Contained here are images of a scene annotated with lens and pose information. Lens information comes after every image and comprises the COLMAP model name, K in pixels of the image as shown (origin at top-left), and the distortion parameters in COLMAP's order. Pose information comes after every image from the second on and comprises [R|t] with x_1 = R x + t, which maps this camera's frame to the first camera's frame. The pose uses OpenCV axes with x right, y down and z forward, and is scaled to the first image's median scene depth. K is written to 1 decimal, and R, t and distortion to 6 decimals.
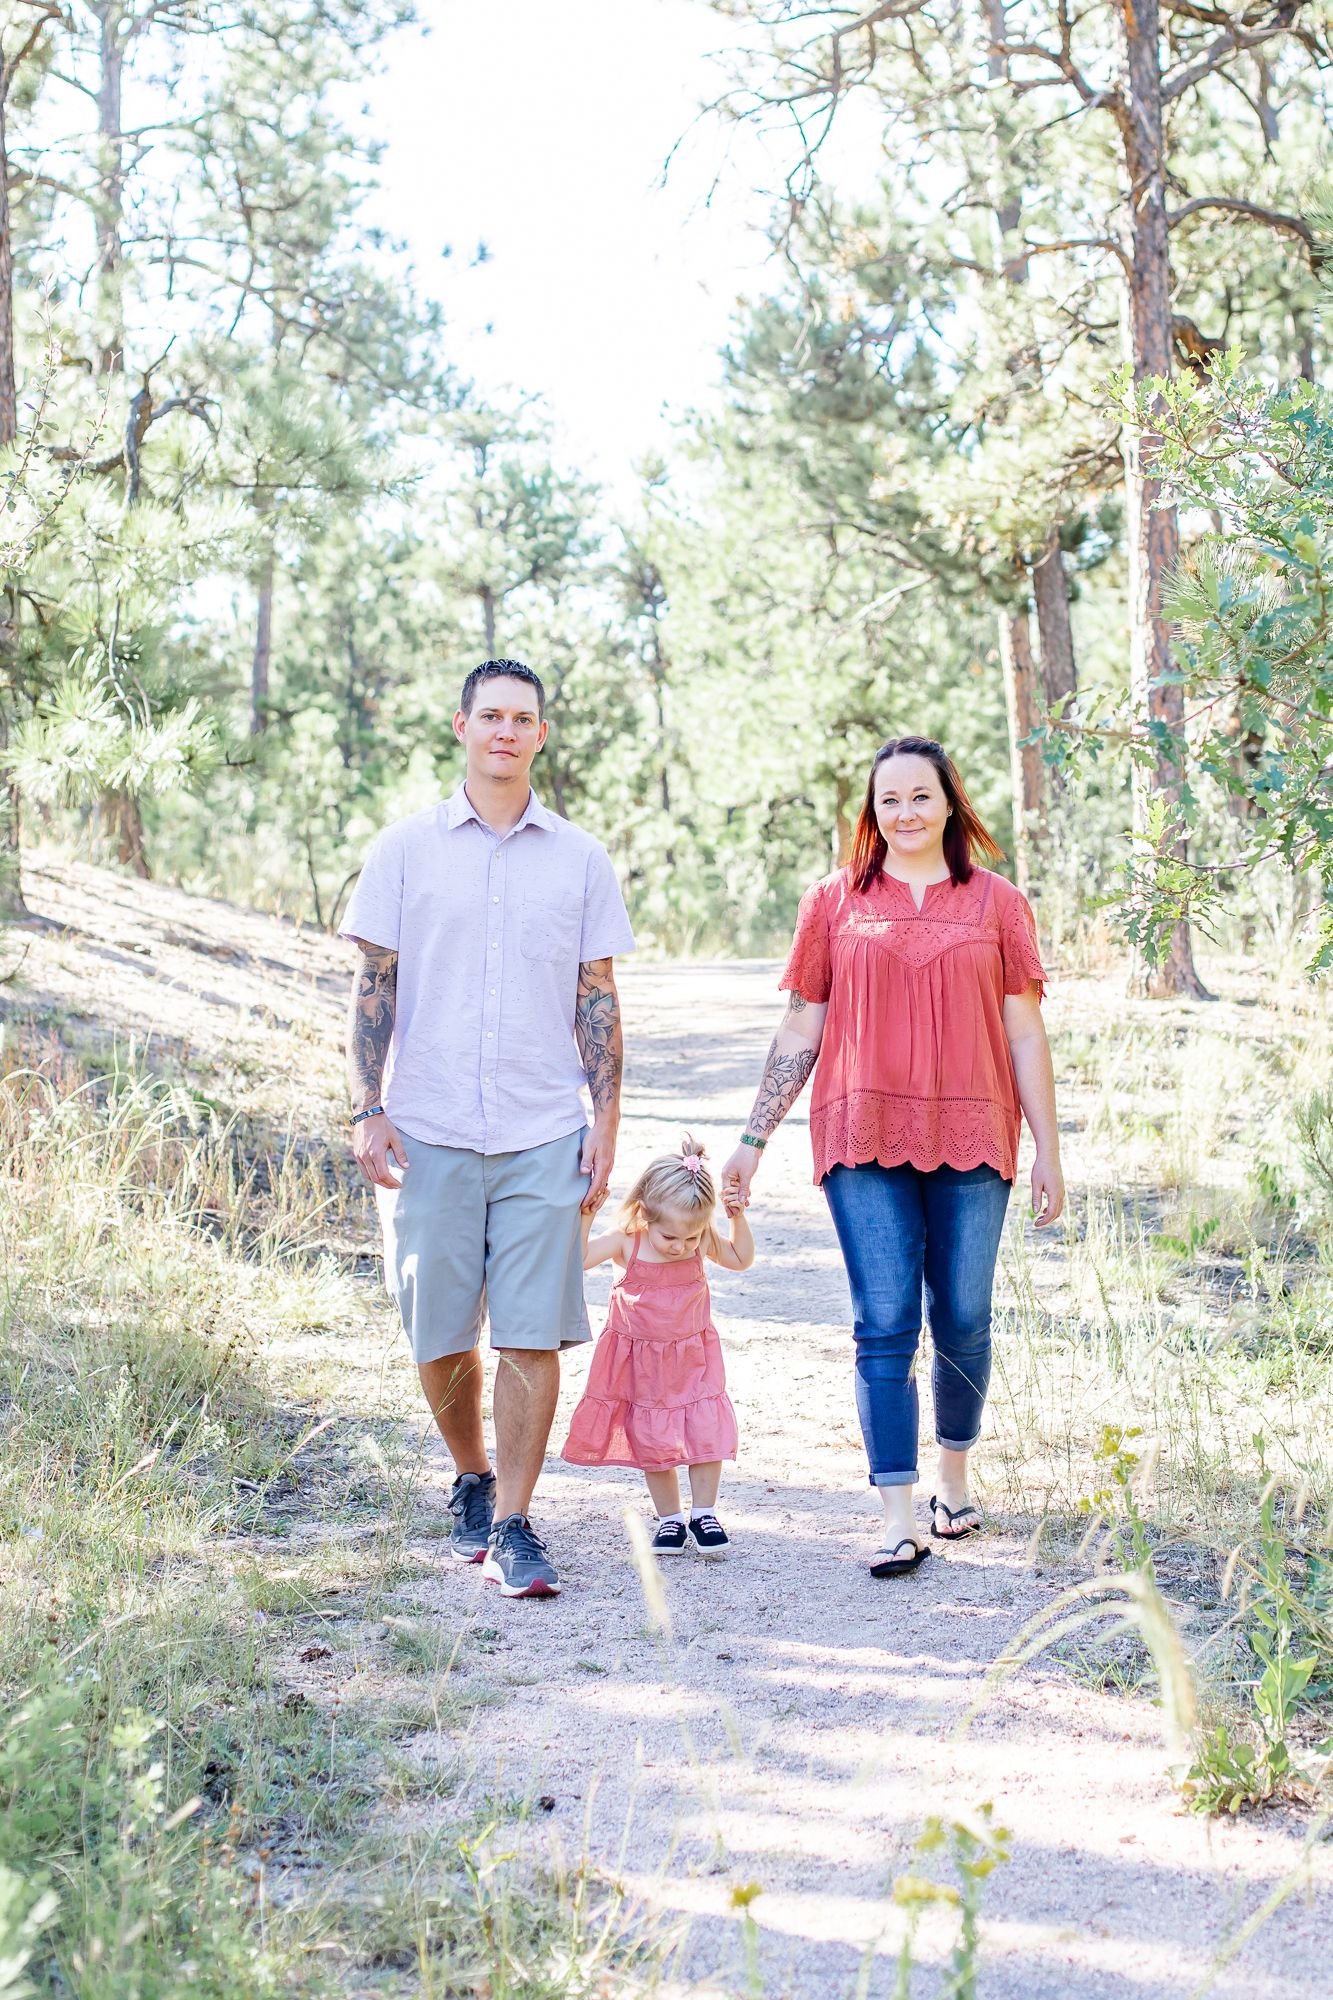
lens RADIAL K [[3488.1, 0, 816.6], [0, 3488.1, 1000.5], [0, 0, 1]] dist [0.041837, -0.742344]
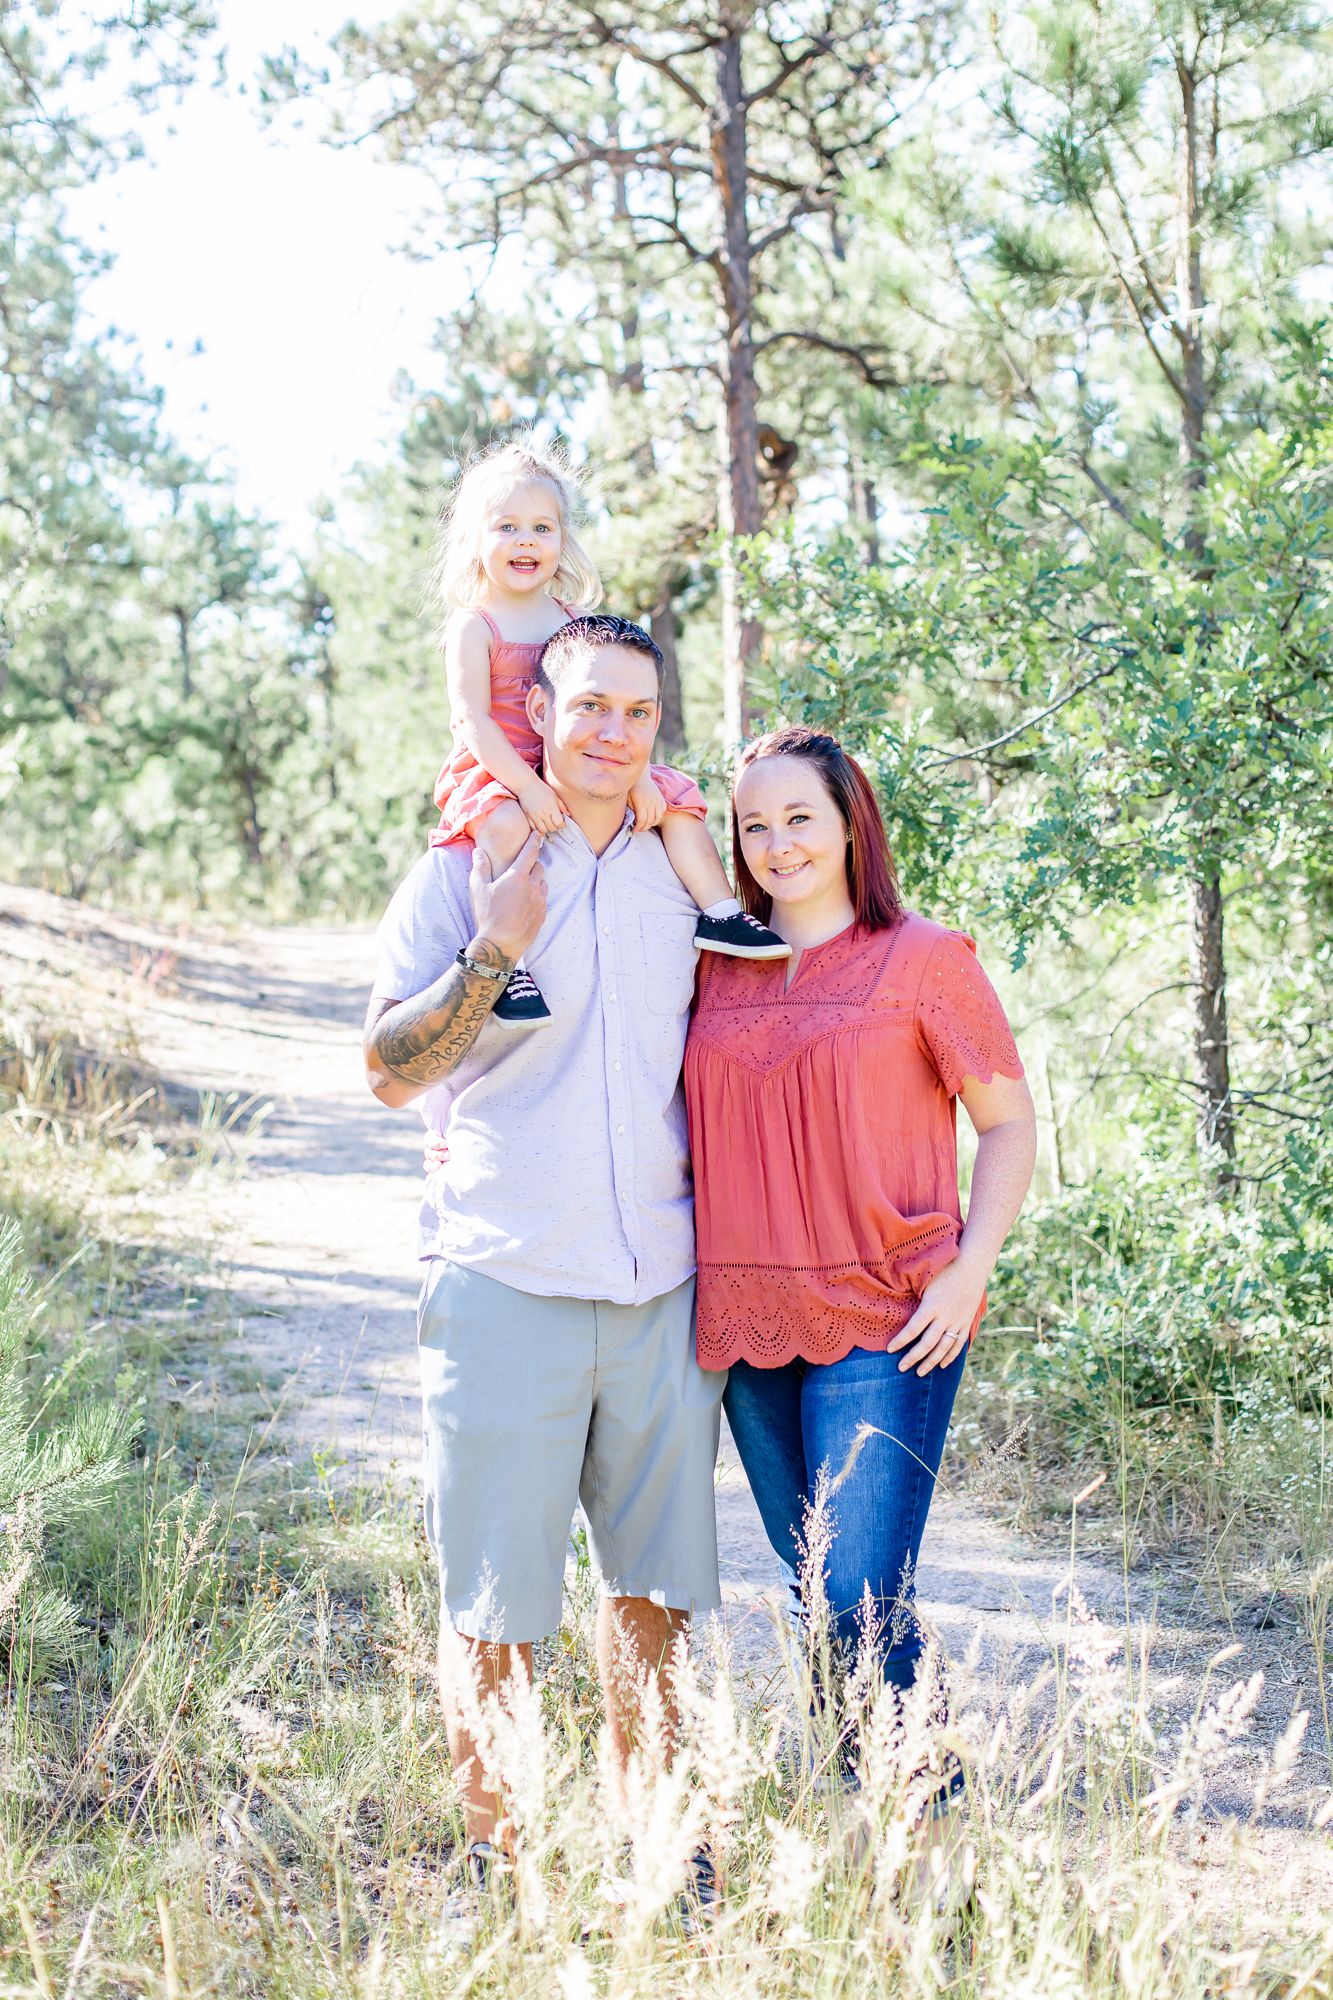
lens RADIAL K [[3116.1, 0, 733.8], [0, 3116.1, 1000.8], [0, 0, 1]] dist [0.004888, 0.007495]
pose [[0.995770, 0.000346, 0.091878, -0.011320], [-0.001407, 0.999933, 0.011490, 0.003015], [-0.091868, -0.011571, 0.995704, -0.131871]]
